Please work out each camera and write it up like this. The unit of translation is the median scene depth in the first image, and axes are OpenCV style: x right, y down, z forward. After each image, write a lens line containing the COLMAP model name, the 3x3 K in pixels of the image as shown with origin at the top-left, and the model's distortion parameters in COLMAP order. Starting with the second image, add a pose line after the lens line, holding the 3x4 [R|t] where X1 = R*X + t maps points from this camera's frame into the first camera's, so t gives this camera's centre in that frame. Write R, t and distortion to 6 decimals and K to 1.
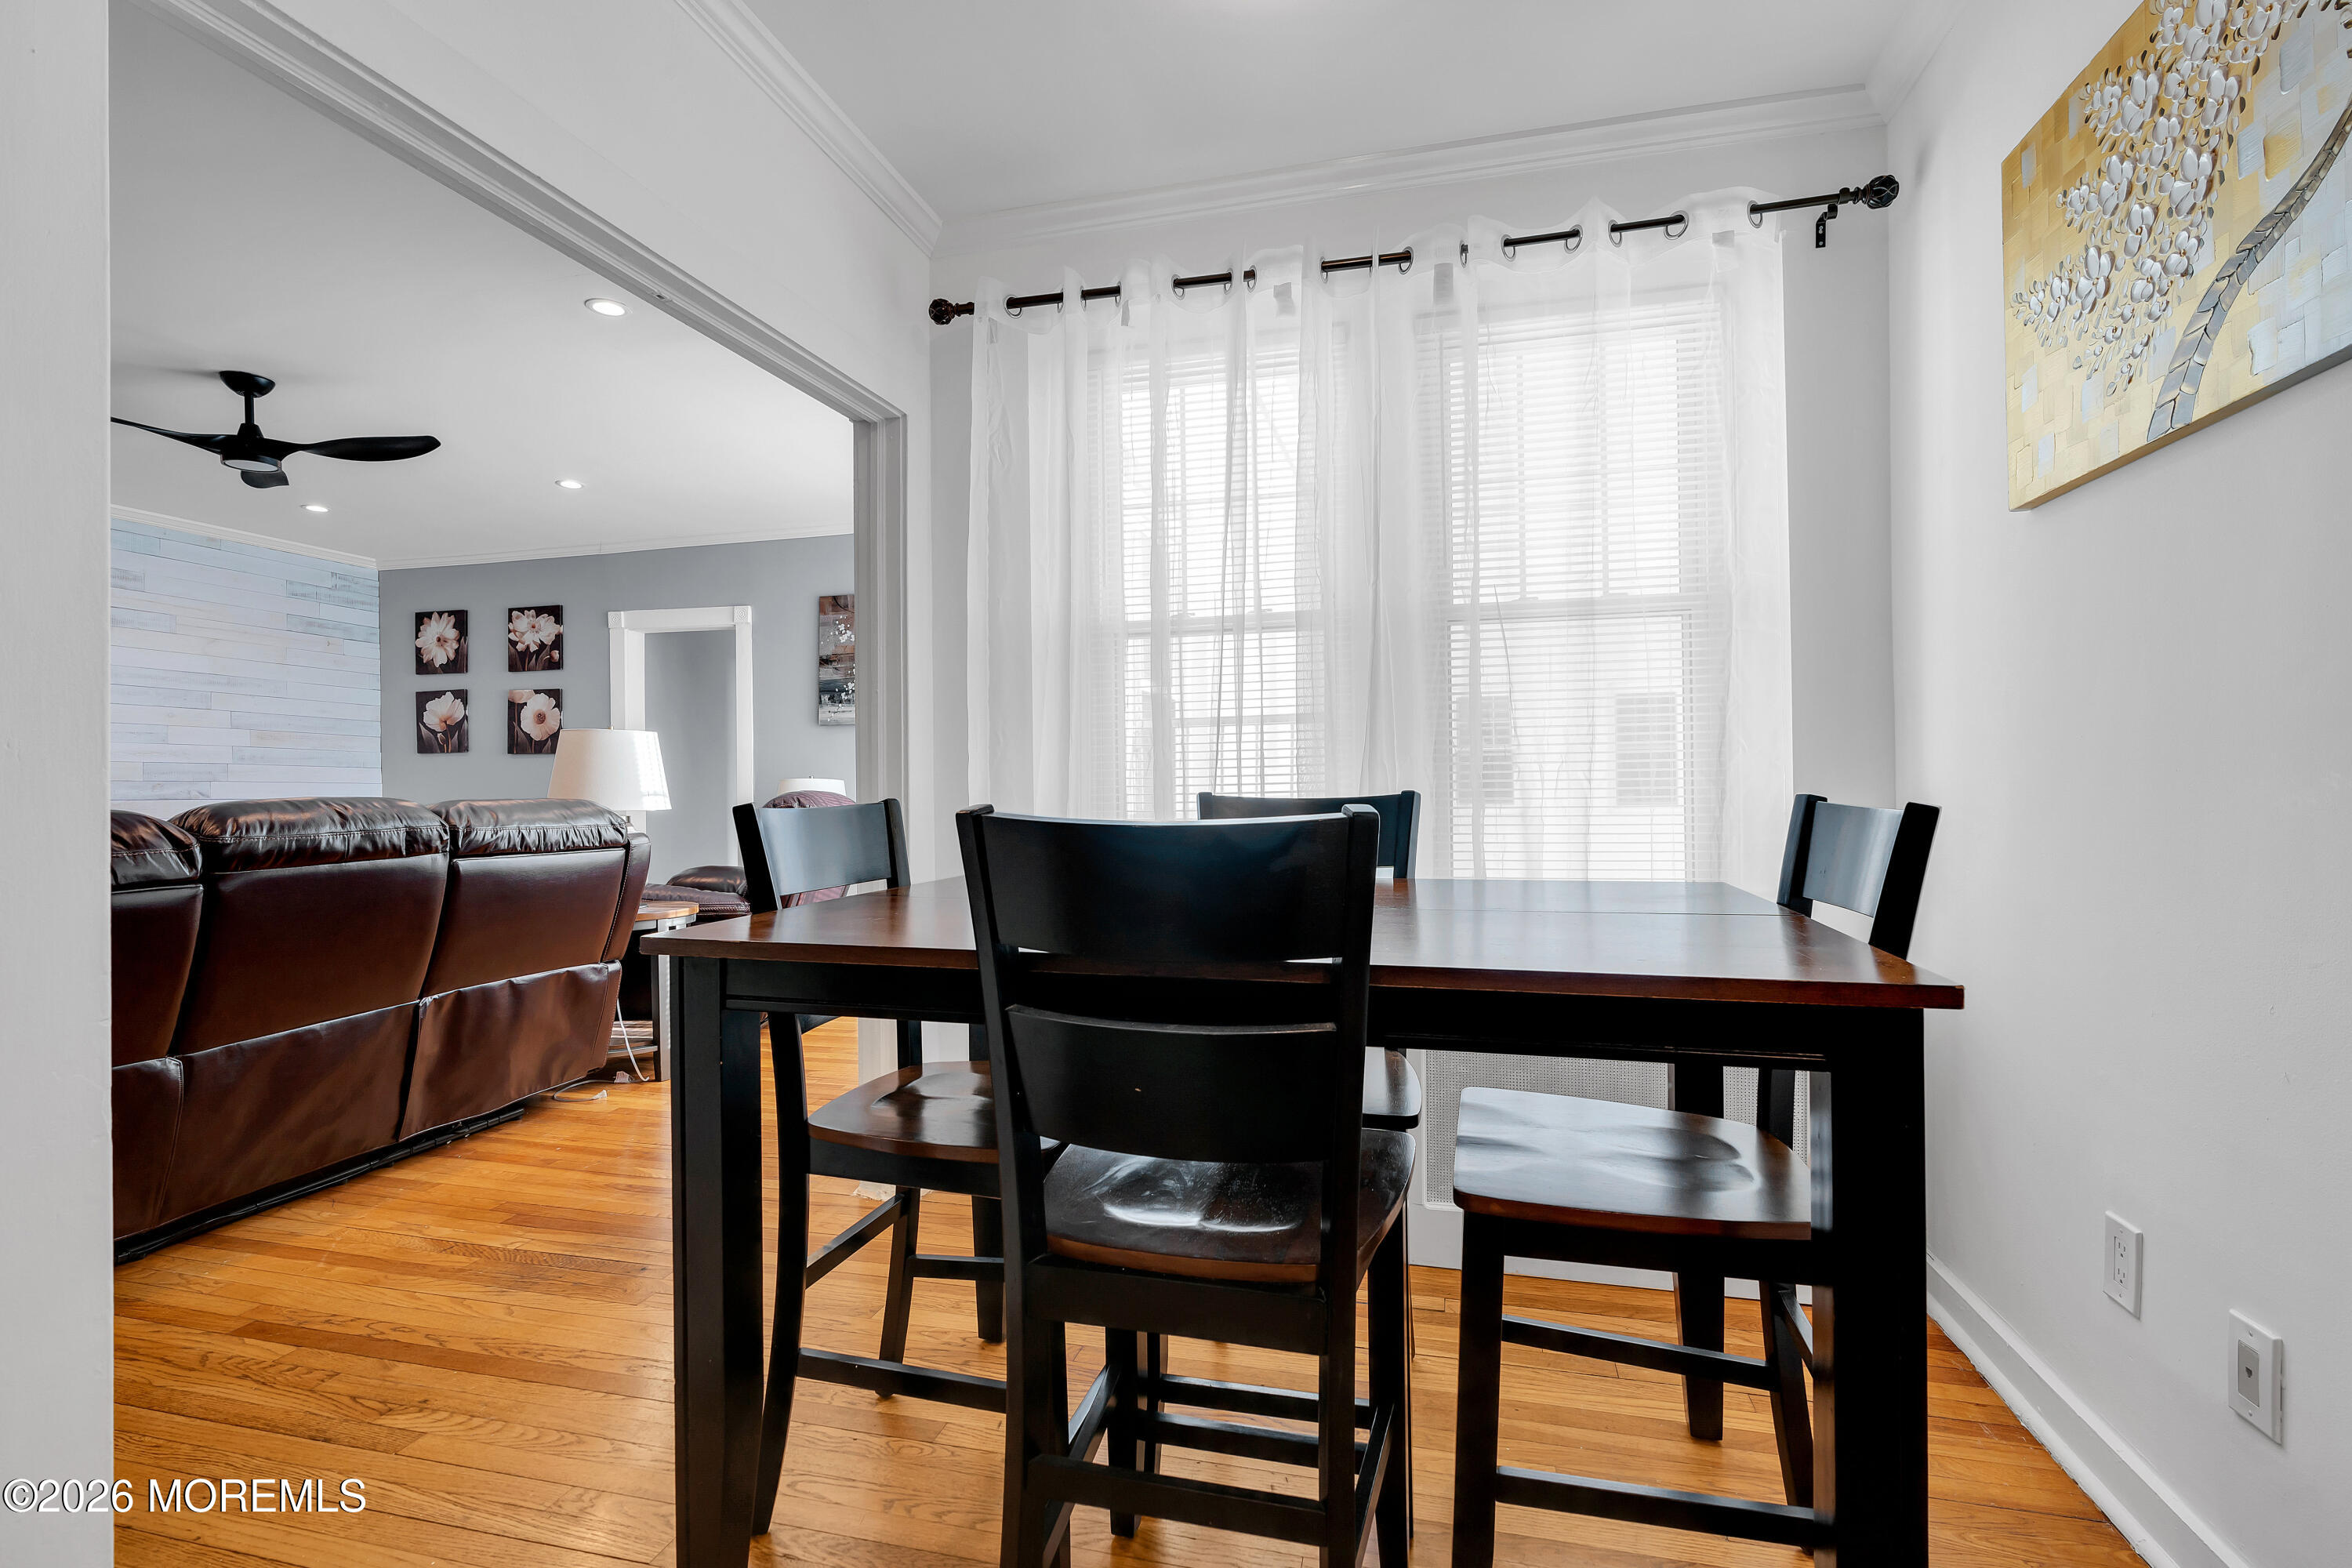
lens RADIAL K [[1057.7, 0, 1173.6], [0, 1057.7, 780.9], [0, 0, 1]] dist [-0.007018, 0.000909]
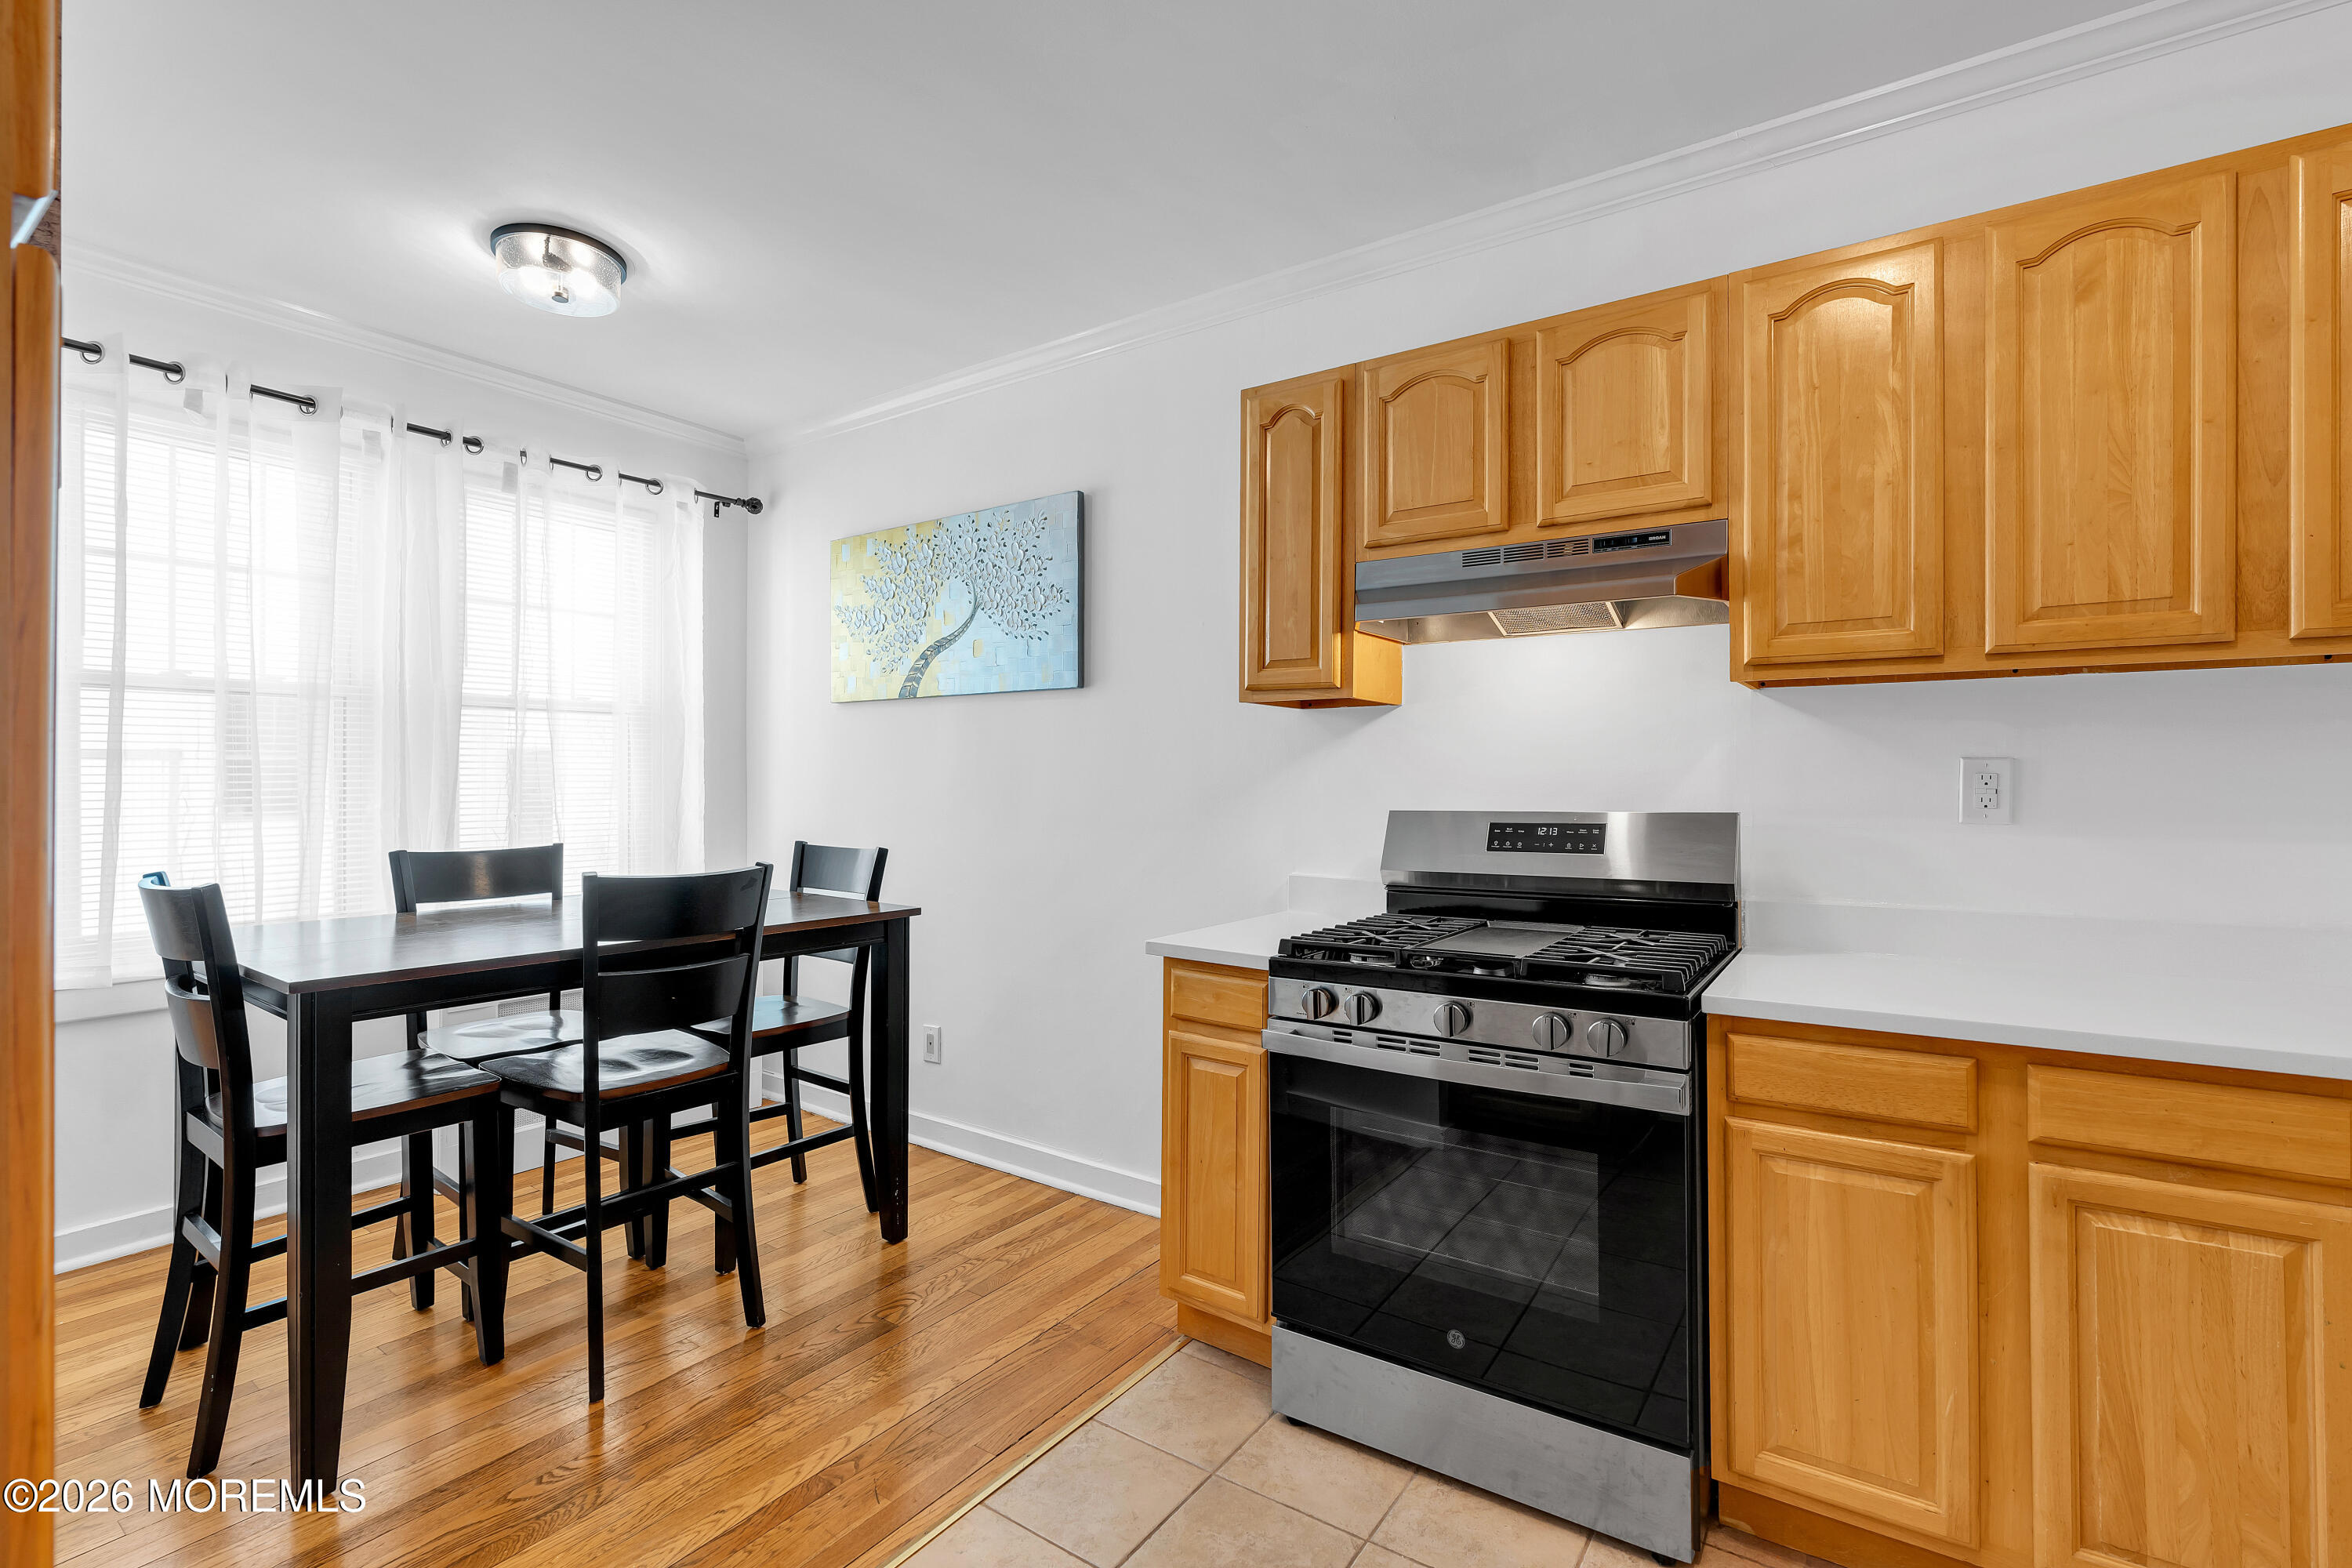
lens RADIAL K [[1057.7, 0, 1173.6], [0, 1057.7, 780.9], [0, 0, 1]] dist [-0.007018, 0.000909]
pose [[0.341802, 0.009251, 0.939727, -0.794746], [-0.008128, 0.999943, -0.006888, -0.068396], [-0.939737, -0.005284, 0.341858, -0.320785]]
